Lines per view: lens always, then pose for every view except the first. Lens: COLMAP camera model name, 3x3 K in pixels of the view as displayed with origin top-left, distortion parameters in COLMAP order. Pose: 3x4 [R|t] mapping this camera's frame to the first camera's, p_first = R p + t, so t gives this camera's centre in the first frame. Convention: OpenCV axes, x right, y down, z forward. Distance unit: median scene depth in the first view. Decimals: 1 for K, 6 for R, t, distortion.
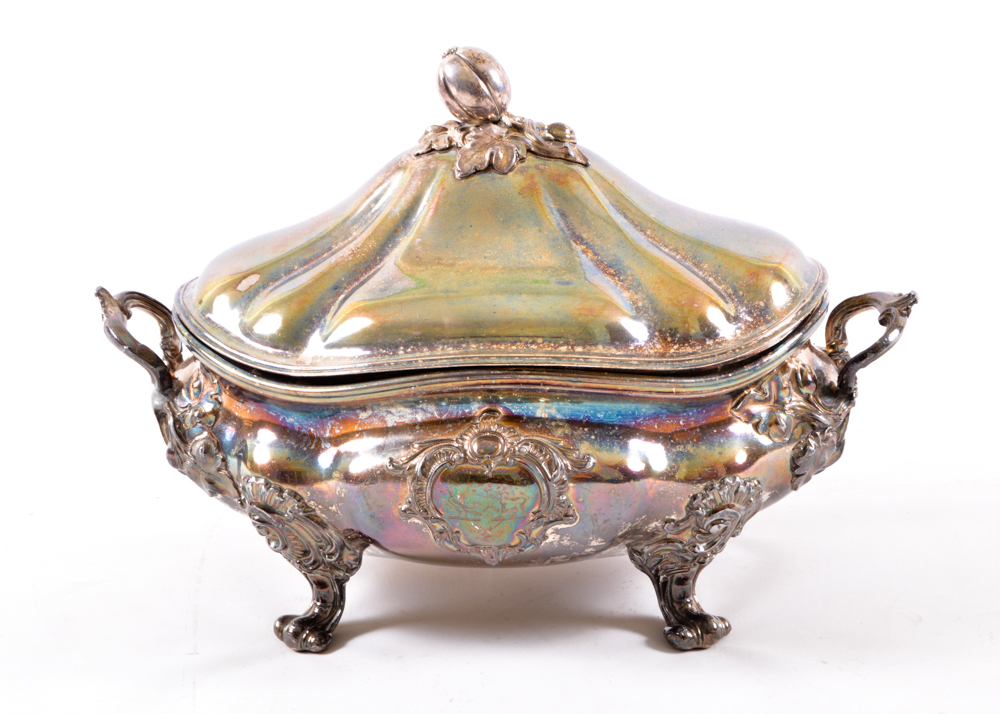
lens RADIAL K [[2629.8, 0, 508.9], [0, 2629.8, 354.0], [0, 0, 1]] dist [-0.006920, 0.000000]
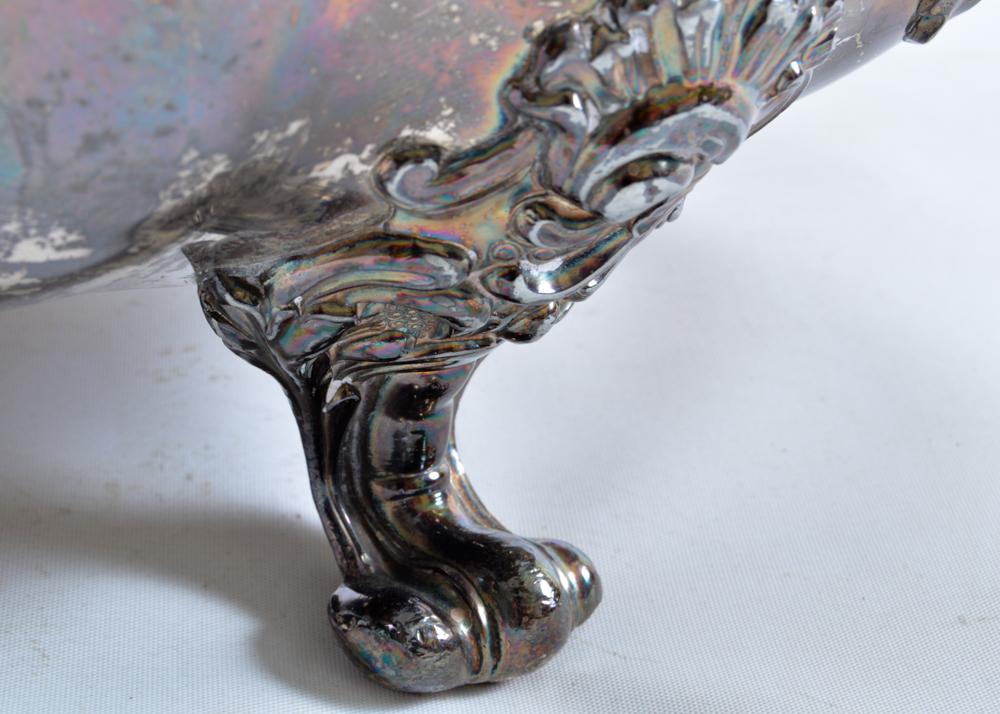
lens RADIAL K [[2400.5, 0, 503.1], [0, 2400.5, 356.4], [0, 0, 1]] dist [-0.098644, 0.000000]
pose [[0.980452, 0.030184, 0.194432, 0.032411], [-0.061635, 0.985544, 0.157811, 0.049522], [-0.186858, -0.166710, 0.968138, 0.818428]]
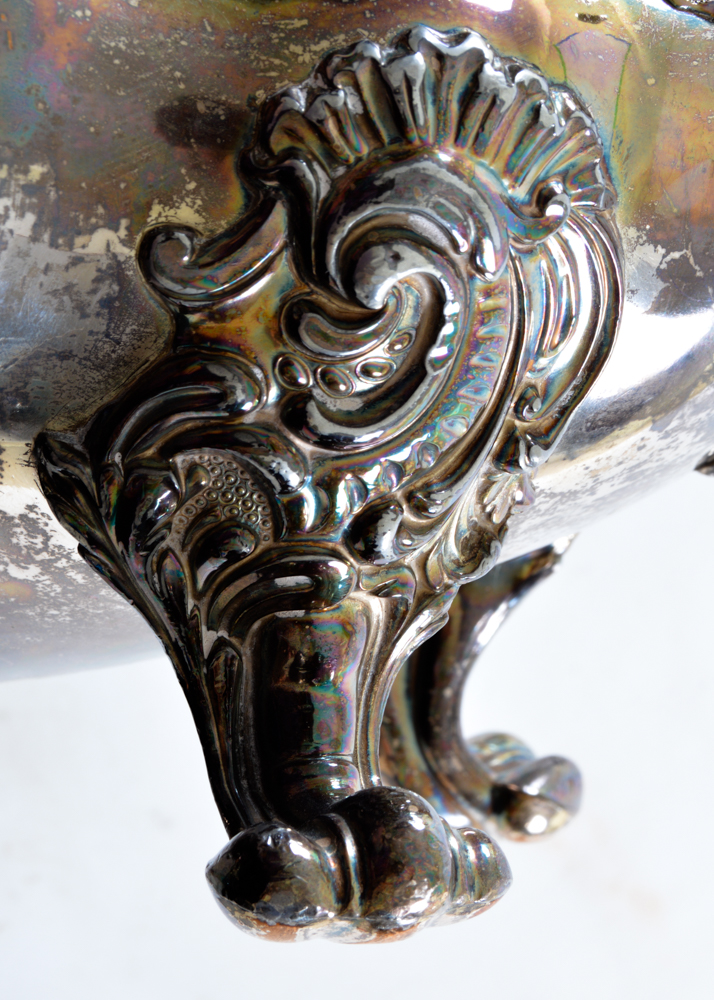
lens RADIAL K [[2701.8, 0, 355.4], [0, 2701.8, 501.1], [0, 0, 1]] dist [0.021477, 0.000000]
pose [[0.994146, -0.004851, -0.107935, 0.101242], [-0.034316, 0.933089, -0.358004, 0.166290], [0.102450, 0.359613, 0.927460, 0.796805]]
